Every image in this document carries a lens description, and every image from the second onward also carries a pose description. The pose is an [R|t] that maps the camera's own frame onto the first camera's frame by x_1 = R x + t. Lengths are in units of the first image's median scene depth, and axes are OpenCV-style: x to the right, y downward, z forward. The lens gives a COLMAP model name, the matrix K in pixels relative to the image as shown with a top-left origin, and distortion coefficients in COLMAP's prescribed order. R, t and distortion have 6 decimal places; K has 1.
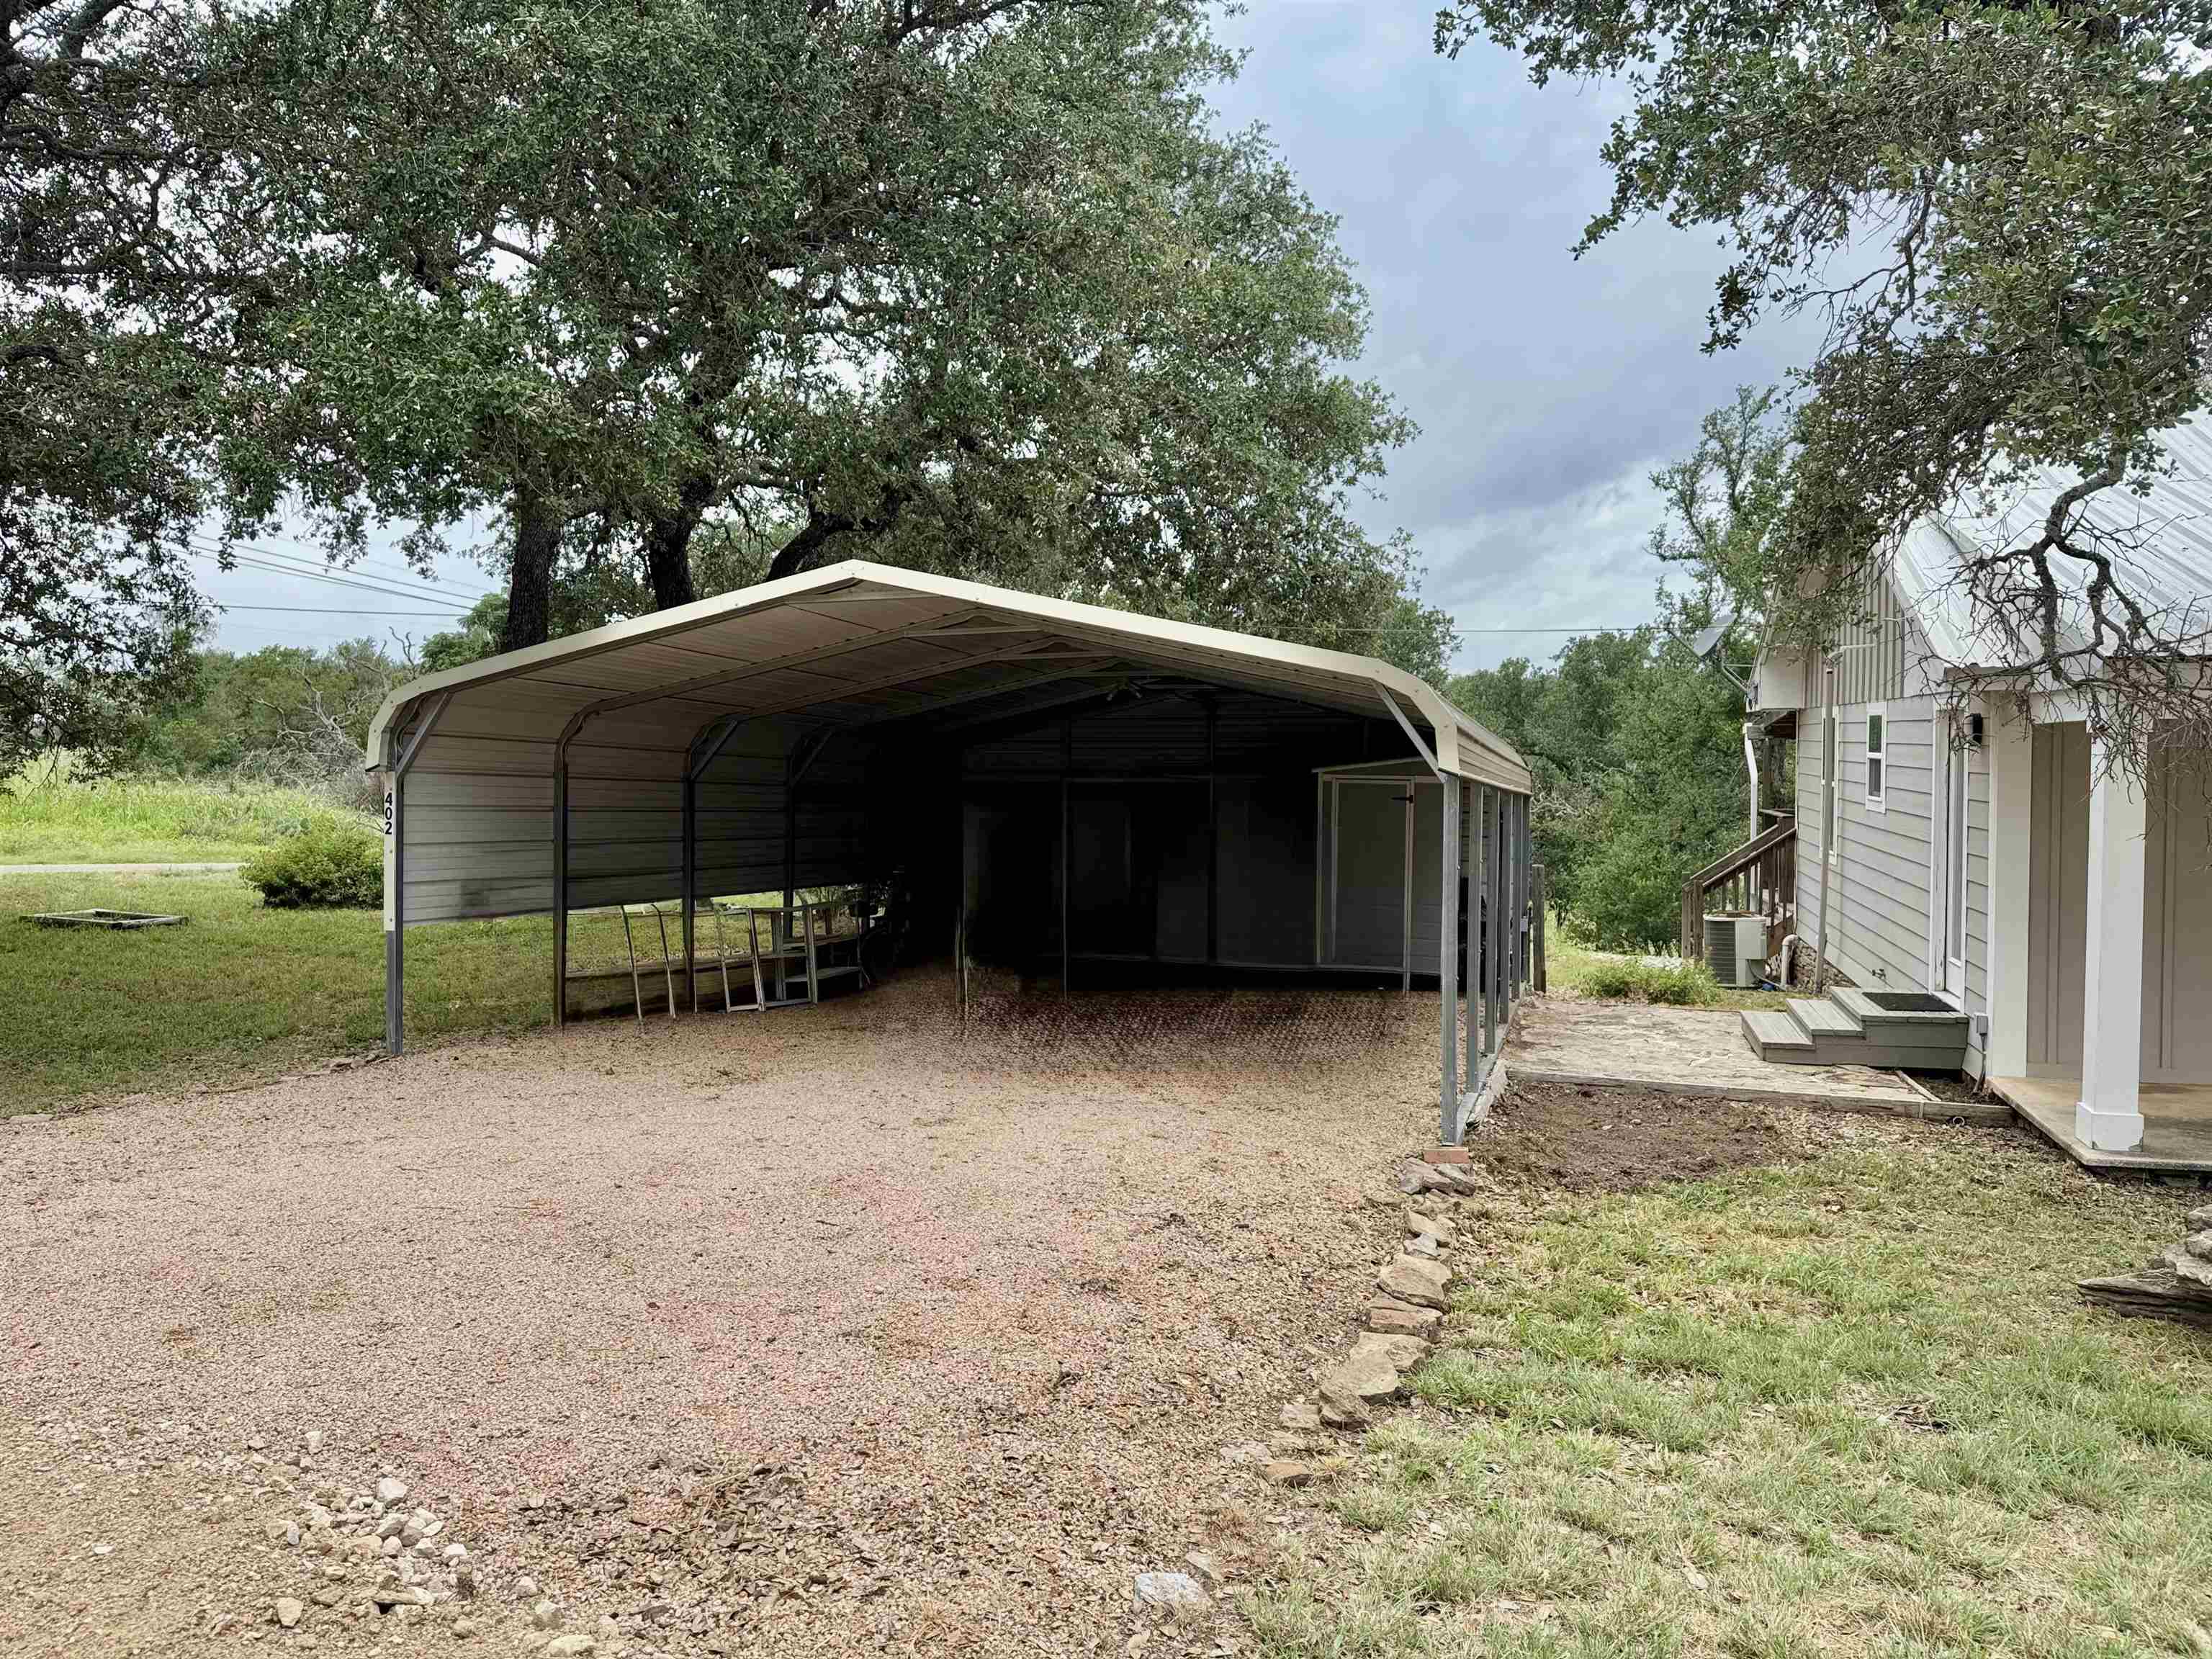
lens RADIAL K [[1547.9, 0, 1108.6], [0, 1547.9, 820.2], [0, 0, 1]] dist [0.020298, -0.005056]
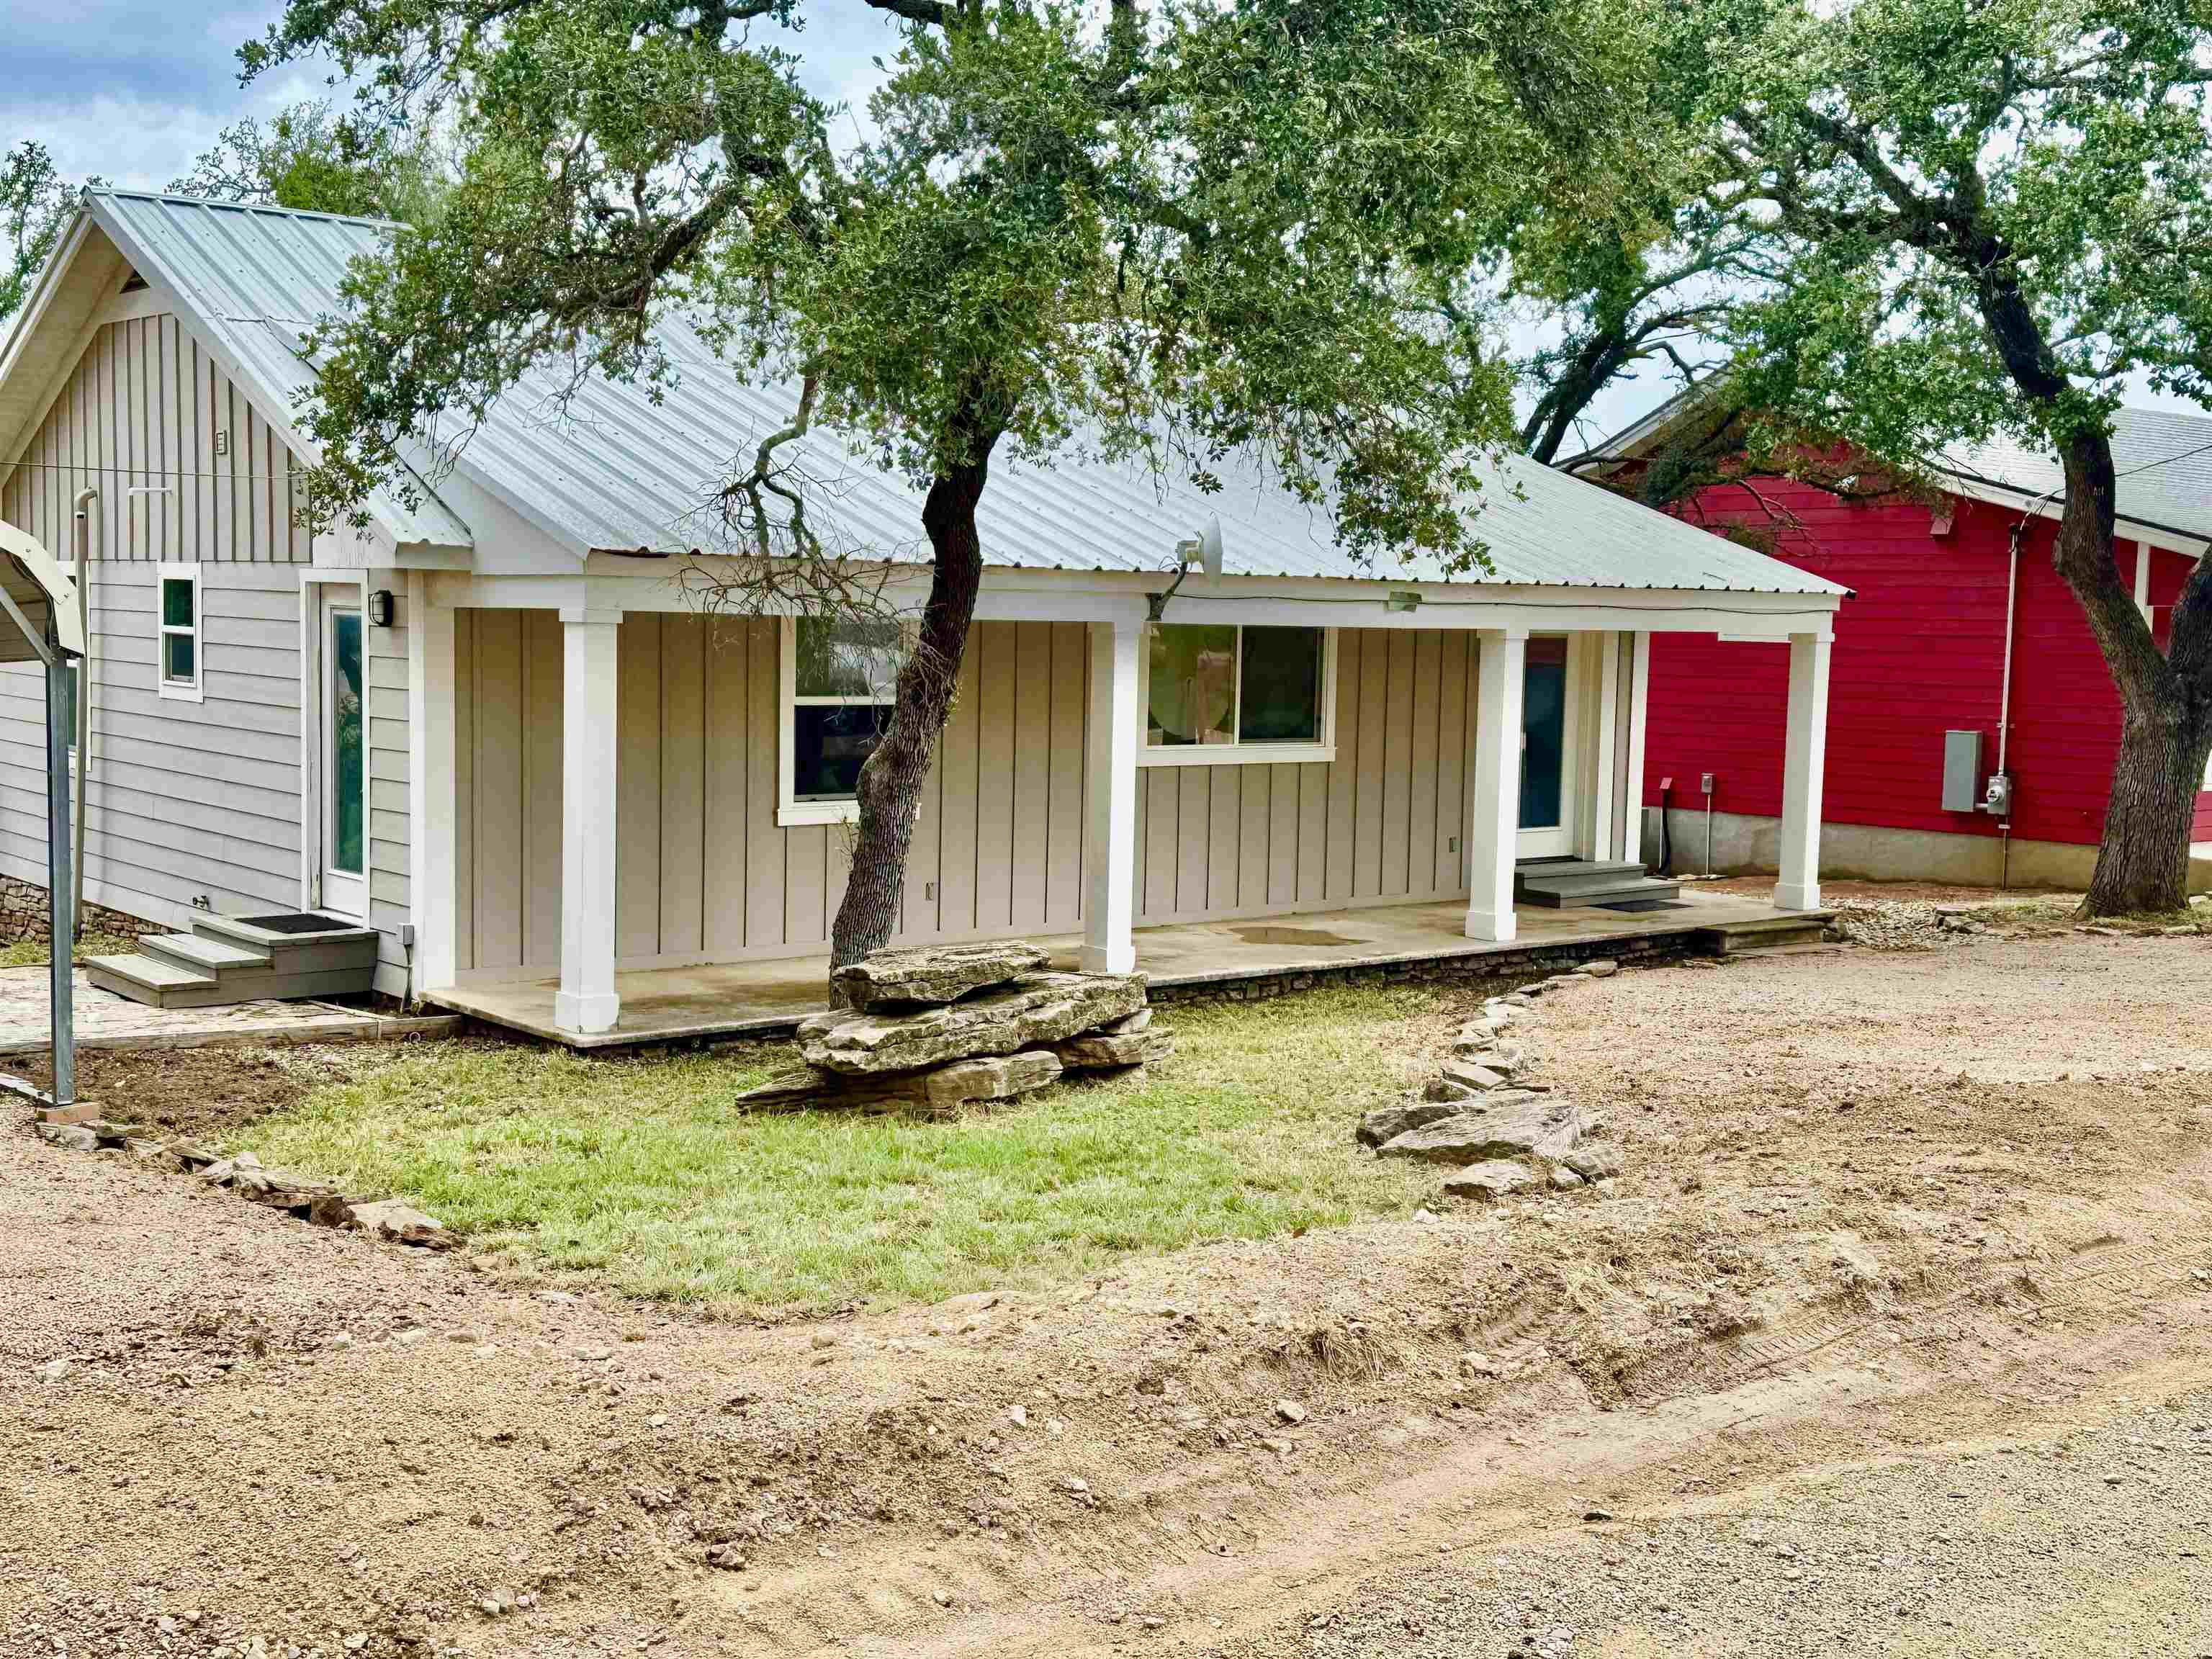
lens RADIAL K [[2522.5, 0, 1098.9], [0, 2522.5, 832.5], [0, 0, 1]] dist [0.006536, 0.000000]
pose [[0.563804, -0.043728, 0.824750, -0.508182], [0.005077, 0.998762, 0.049483, 0.000648], [-0.825893, -0.023712, 0.563328, -0.193810]]
